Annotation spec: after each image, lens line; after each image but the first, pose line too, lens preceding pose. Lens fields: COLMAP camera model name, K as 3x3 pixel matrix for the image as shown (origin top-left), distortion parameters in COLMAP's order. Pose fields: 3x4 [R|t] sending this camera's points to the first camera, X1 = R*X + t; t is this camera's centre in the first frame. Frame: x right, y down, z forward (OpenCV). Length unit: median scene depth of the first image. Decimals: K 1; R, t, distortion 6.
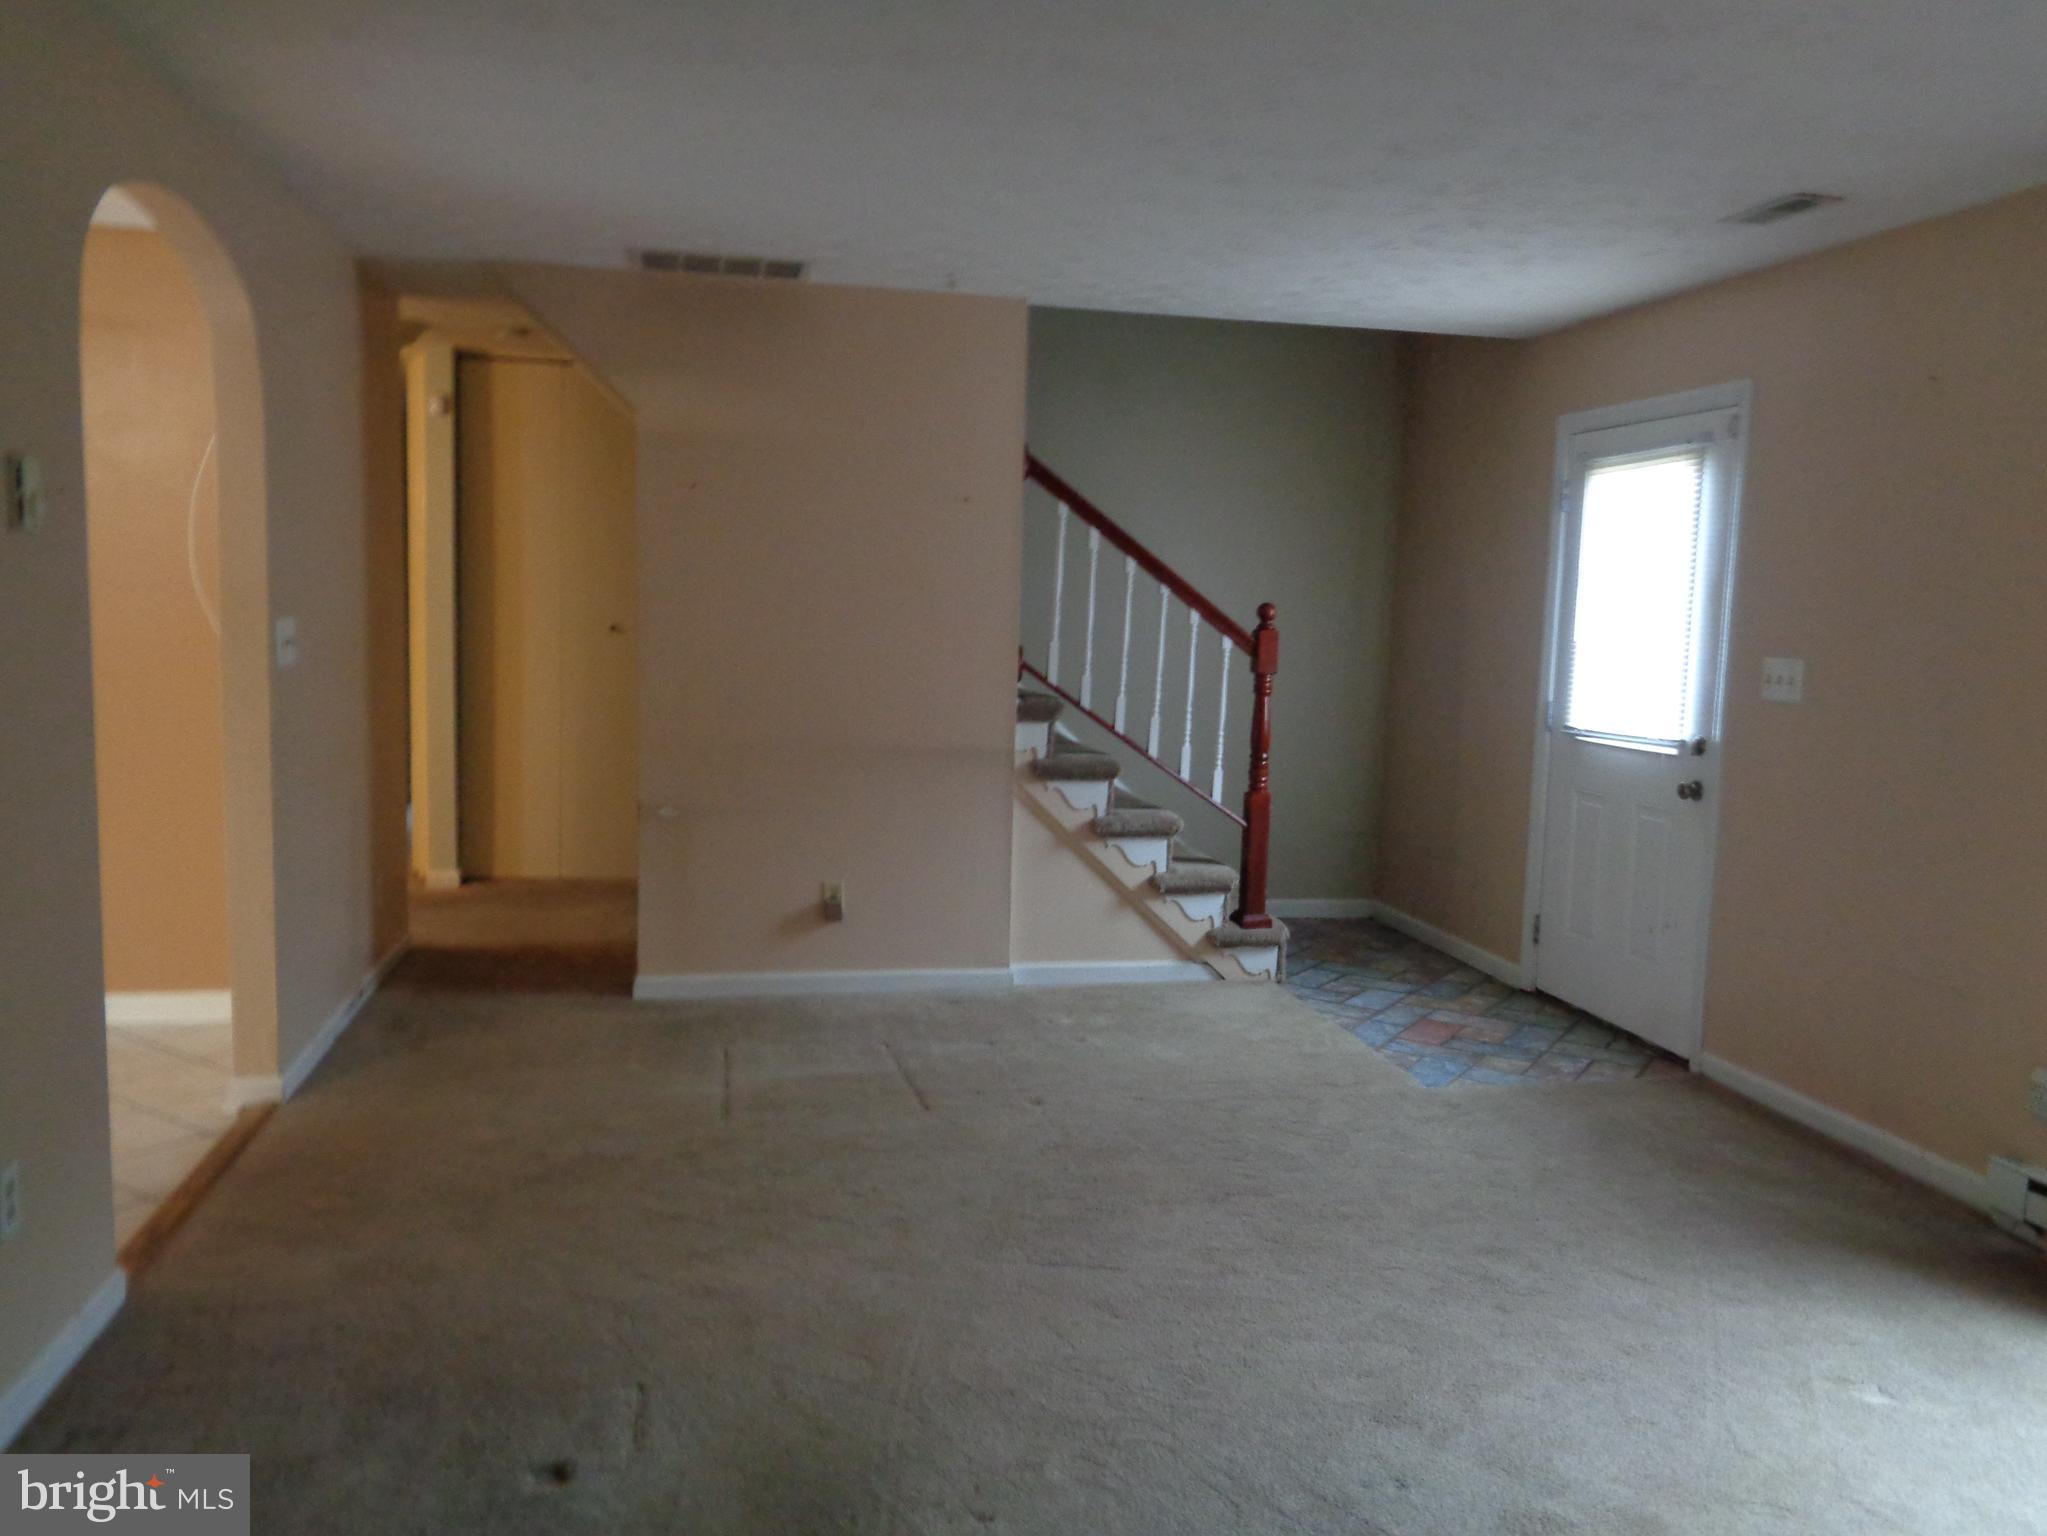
lens RADIAL K [[1540.1, 0, 1028.5], [0, 1540.1, 772.9], [0, 0, 1]] dist [-0.001496, -0.003066]
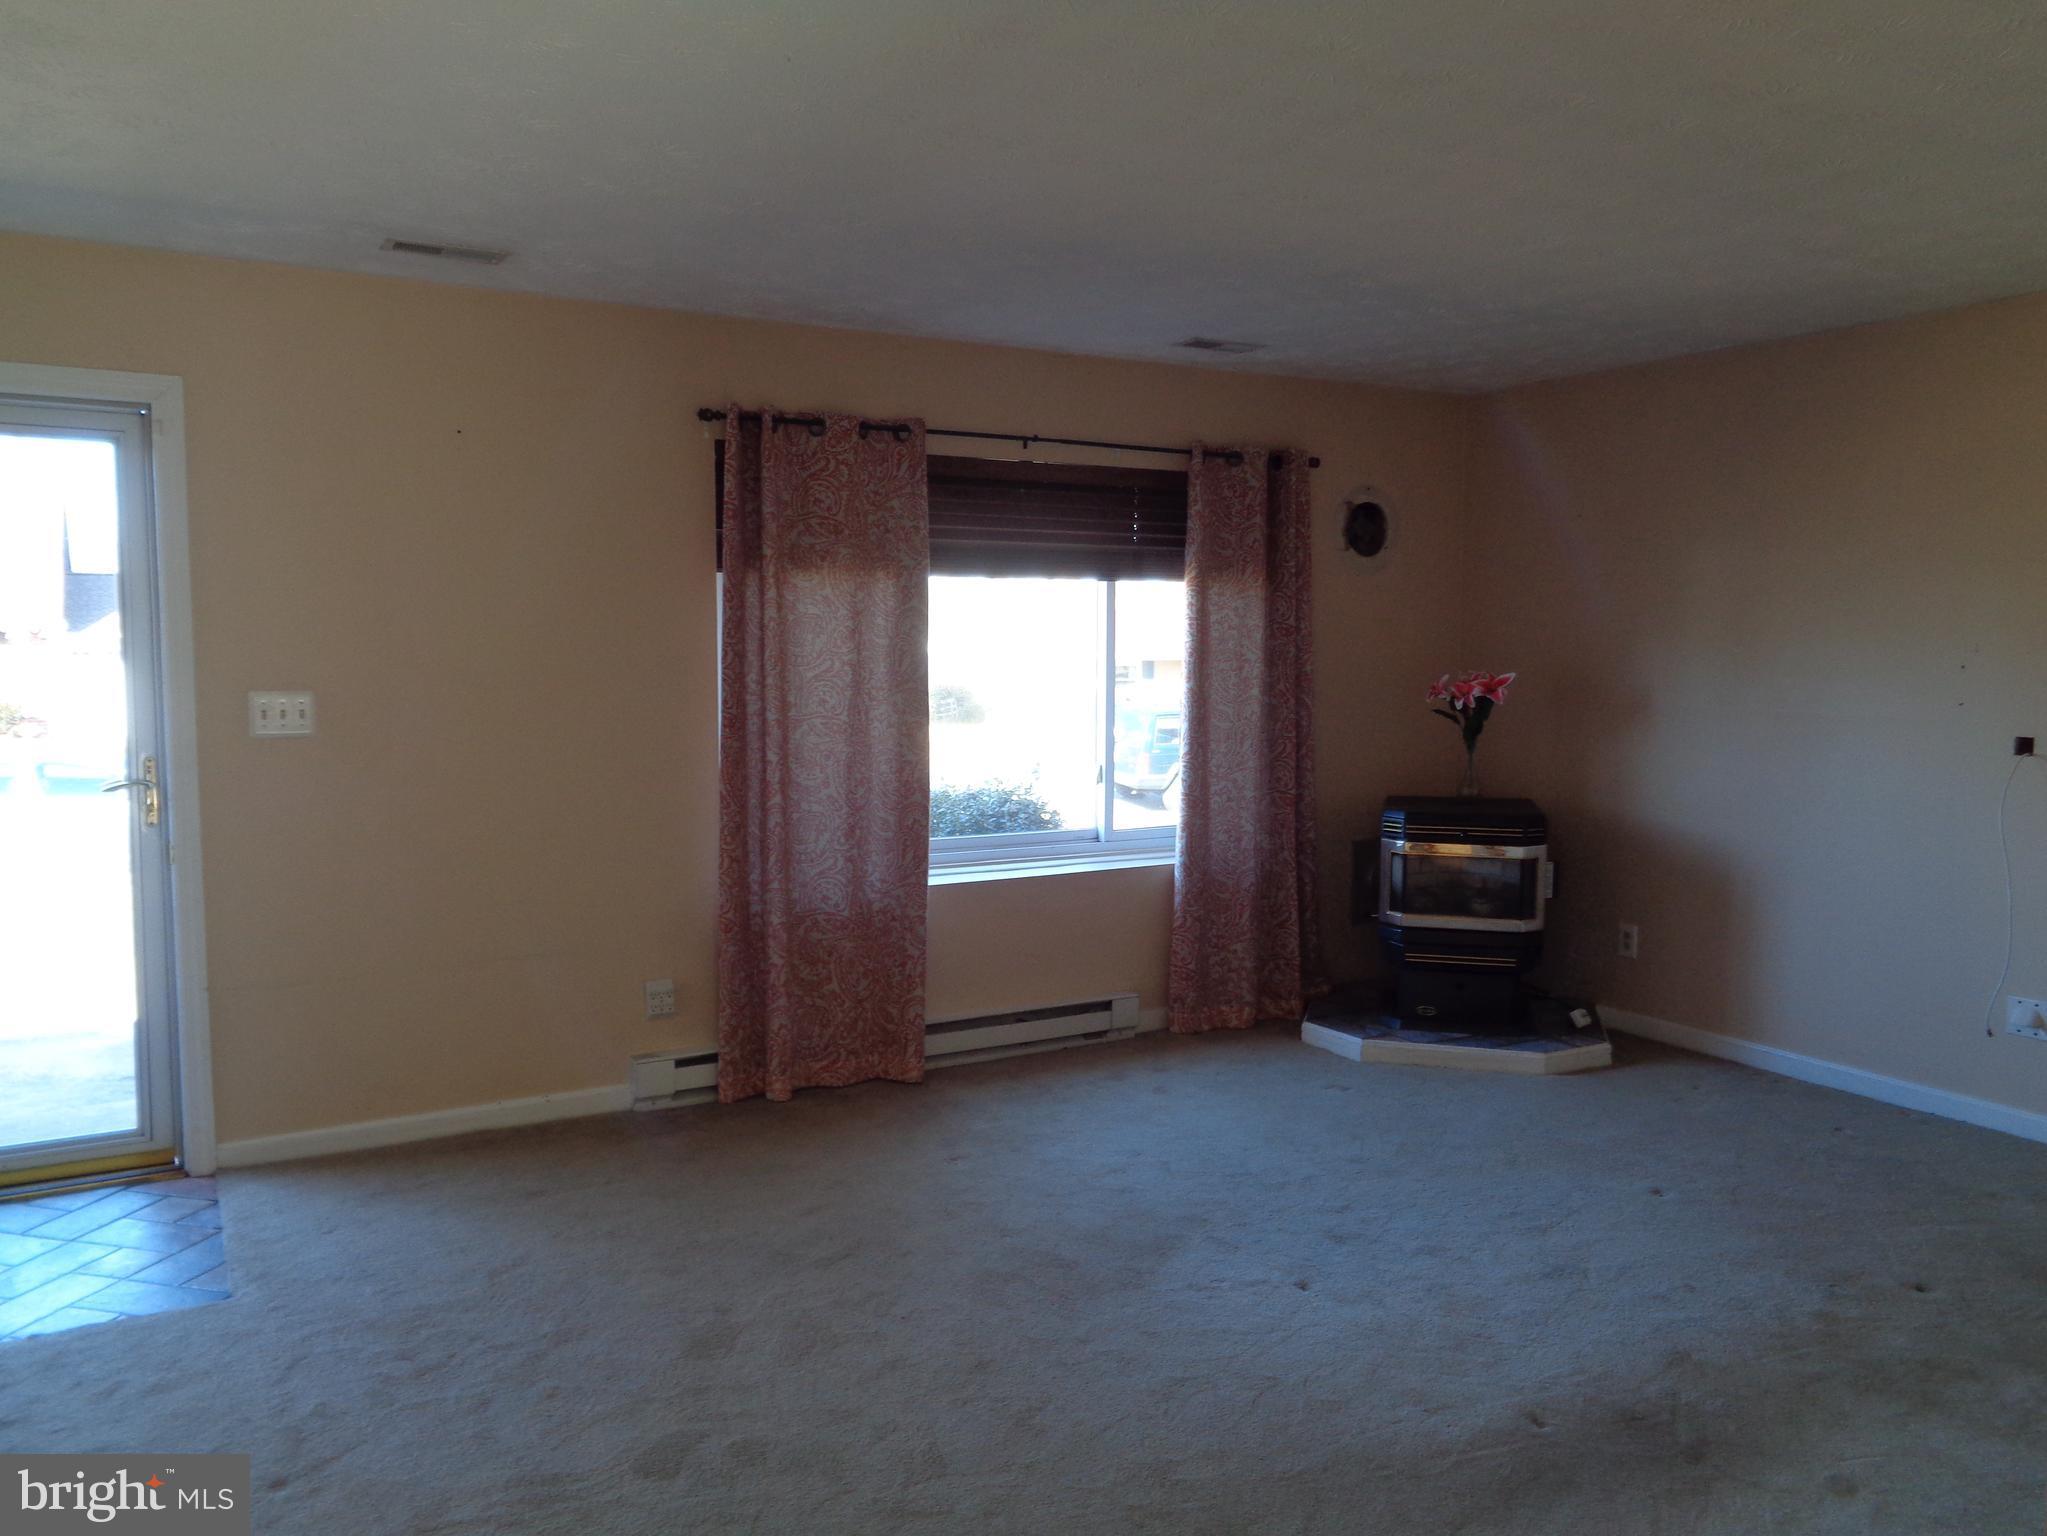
lens RADIAL K [[1541.5, 0, 1023.5], [0, 1541.5, 768.0], [0, 0, 1]] dist [-0.021250, 0.001692]
pose [[-0.299009, -0.138095, 0.944205, -0.530540], [0.078446, 0.982567, 0.168547, -0.149645], [-0.951021, 0.124466, -0.282963, 0.839563]]
